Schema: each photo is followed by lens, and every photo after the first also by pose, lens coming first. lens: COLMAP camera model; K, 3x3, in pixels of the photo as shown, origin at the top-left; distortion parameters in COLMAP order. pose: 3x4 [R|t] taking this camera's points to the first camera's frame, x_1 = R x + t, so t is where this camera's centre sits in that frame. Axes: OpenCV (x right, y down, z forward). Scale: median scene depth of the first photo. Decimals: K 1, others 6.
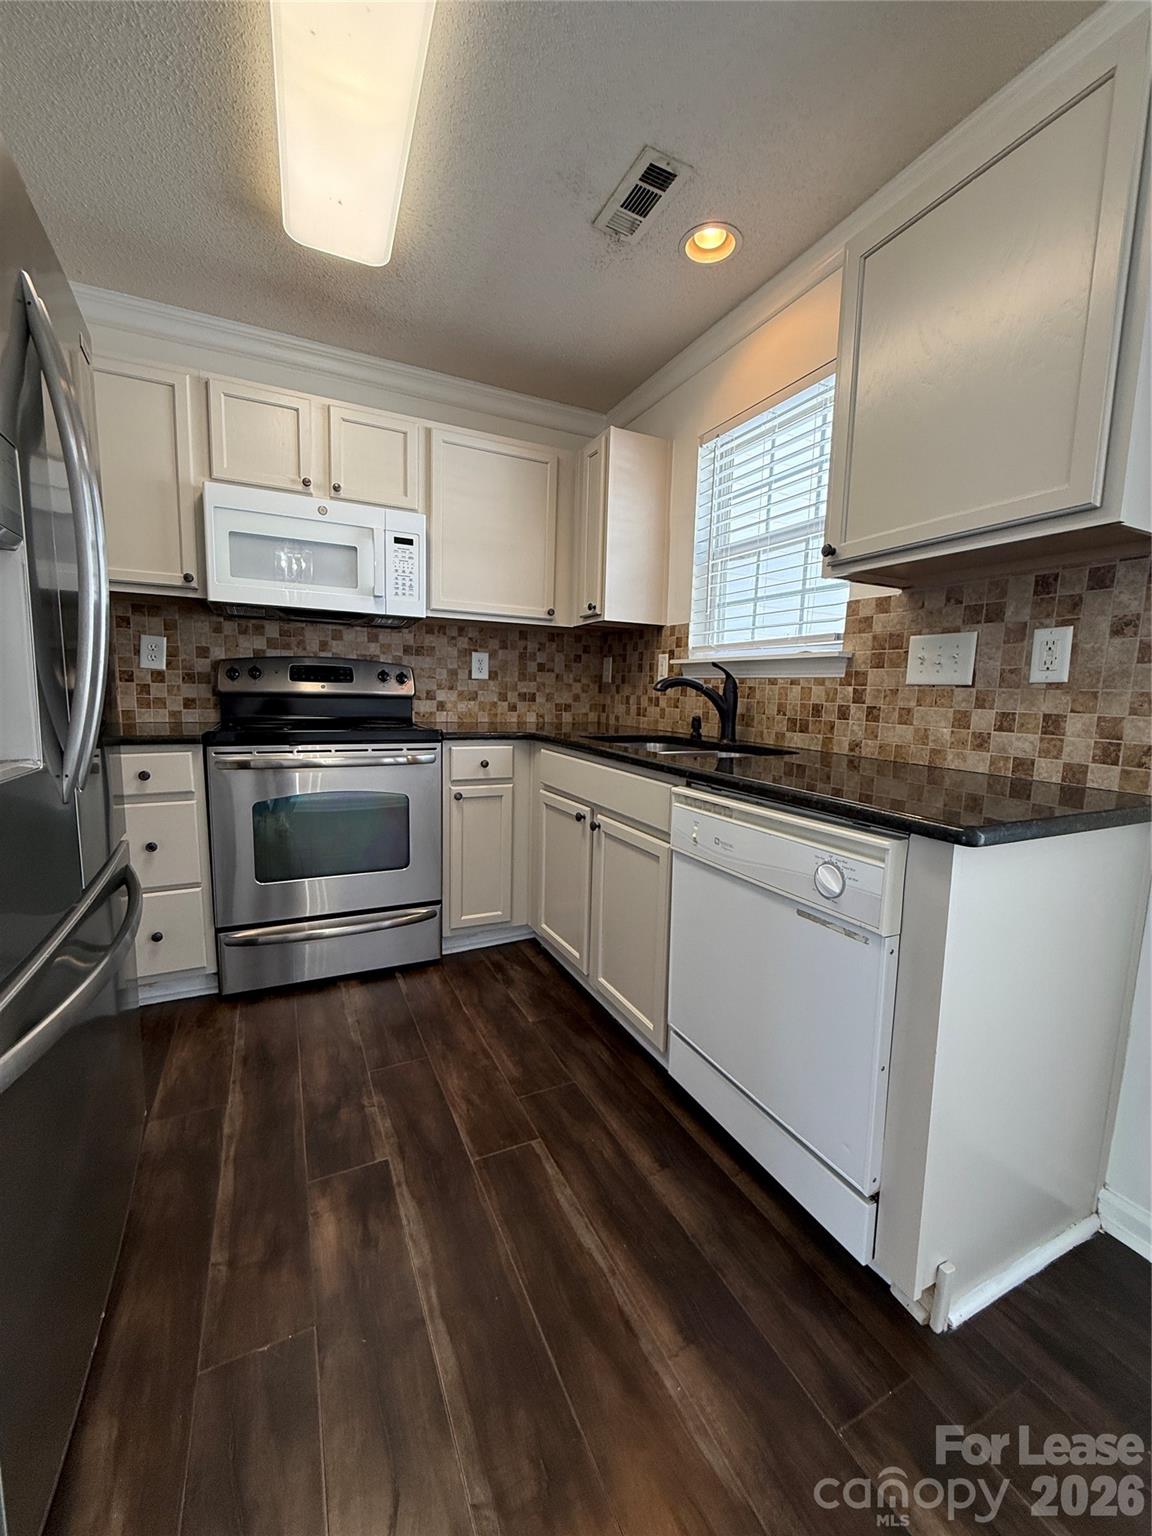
lens RADIAL K [[613.0, 0, 576.4], [0, 613.0, 766.4], [0, 0, 1]] dist [-0.000259, -0.000111]
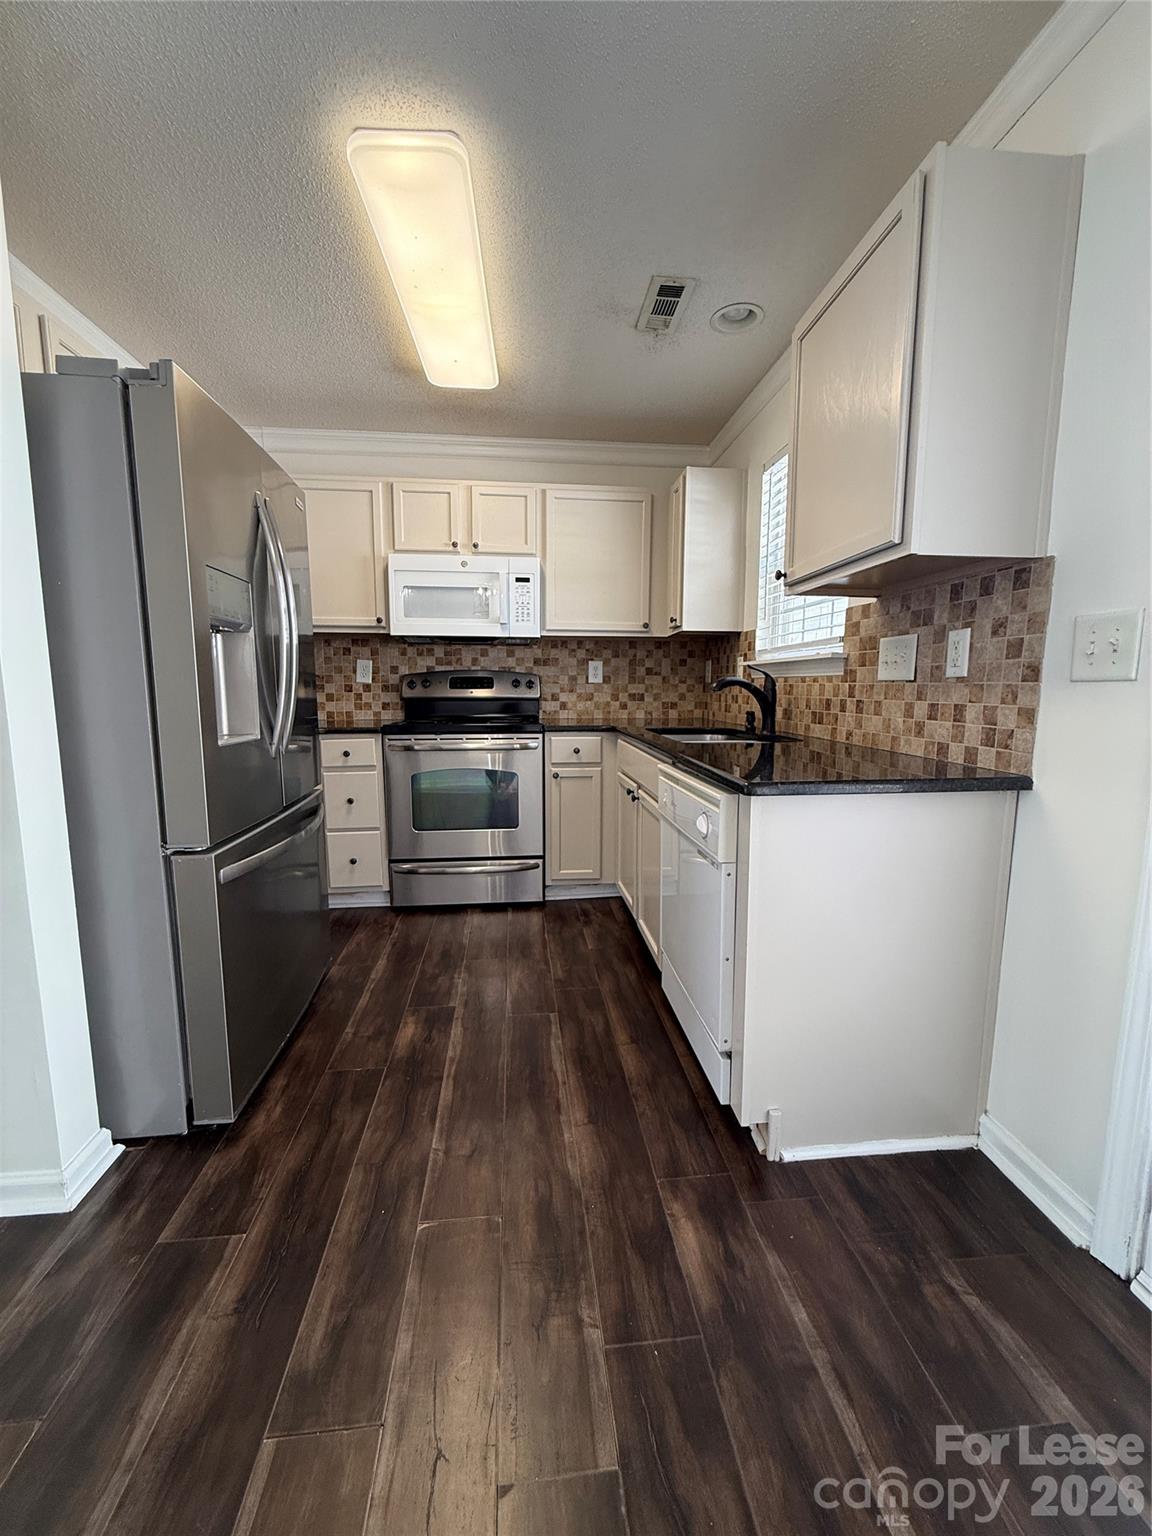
lens RADIAL K [[613.8, 0, 576.0], [0, 613.8, 768.0], [0, 0, 1]] dist [-0.000435, -0.000325]
pose [[0.939067, 0.020409, -0.343127, 0.339929], [-0.019648, 0.999791, 0.005695, 0.029030], [0.343172, 0.001394, 0.939272, -0.228540]]
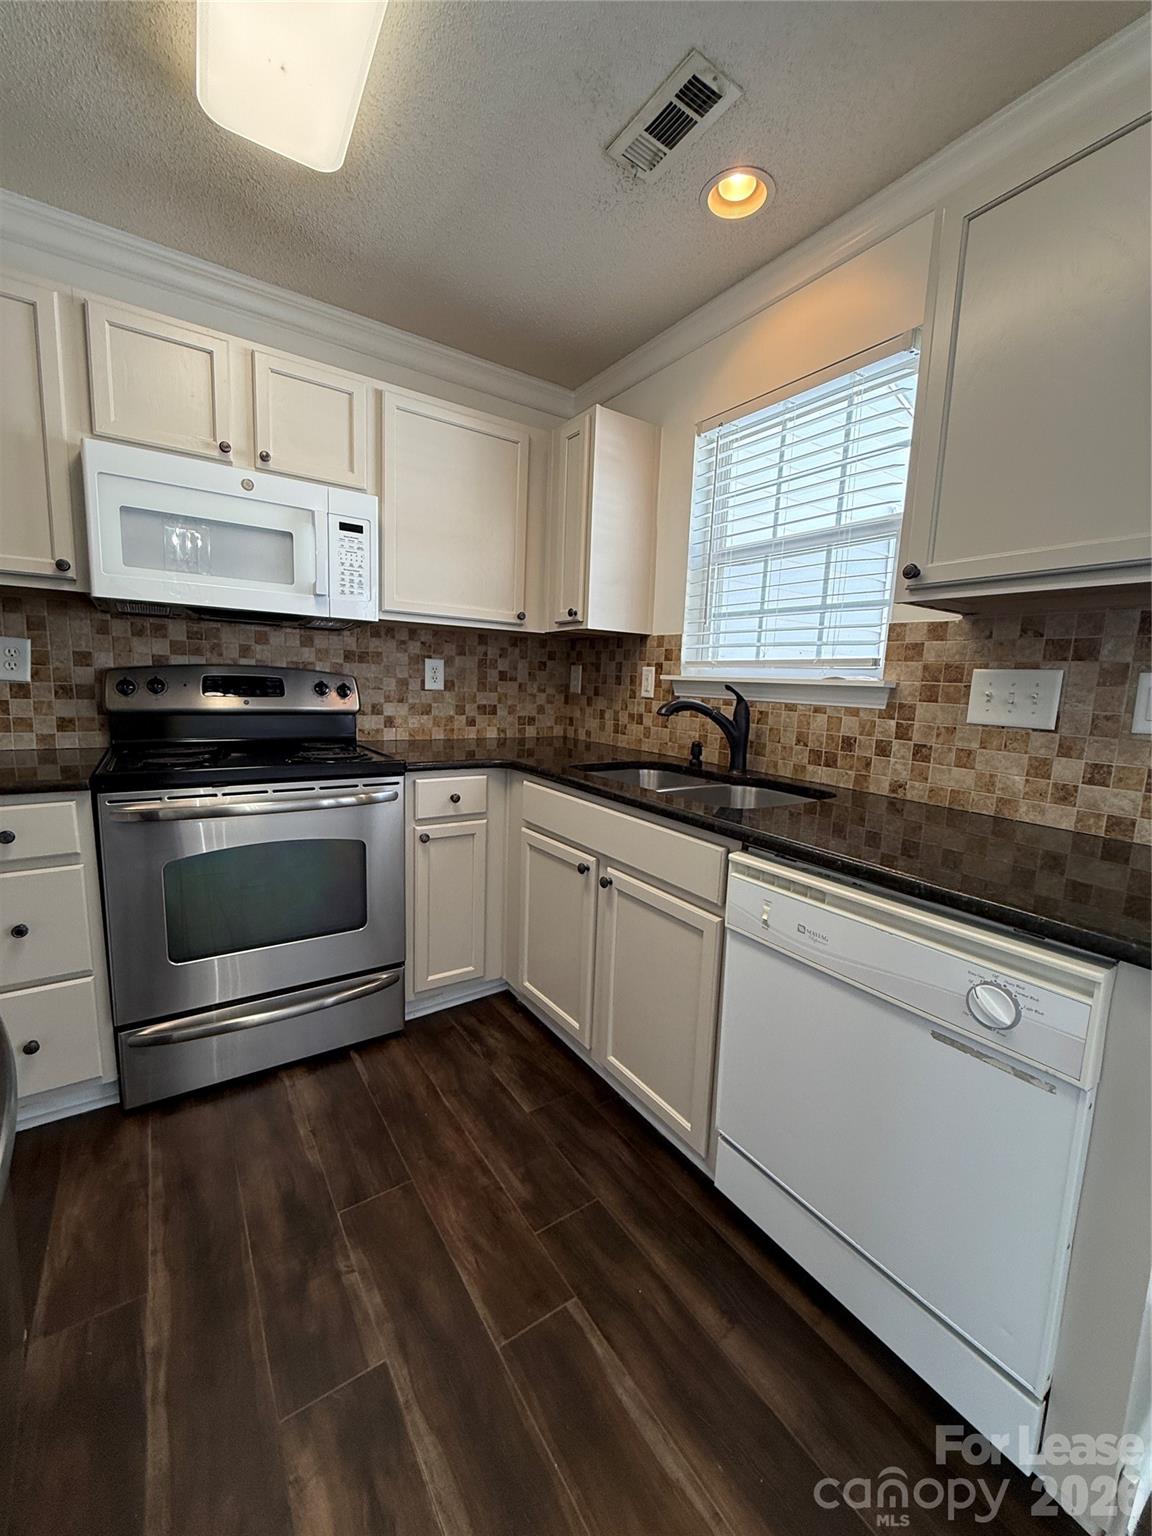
lens RADIAL K [[613.8, 0, 576.0], [0, 613.8, 768.0], [0, 0, 1]] dist [-0.000435, -0.000325]
pose [[0.989740, -0.009020, 0.142592, -0.125986], [0.005556, 0.999680, 0.024671, -0.078738], [-0.142769, -0.023626, 0.989474, 0.167317]]
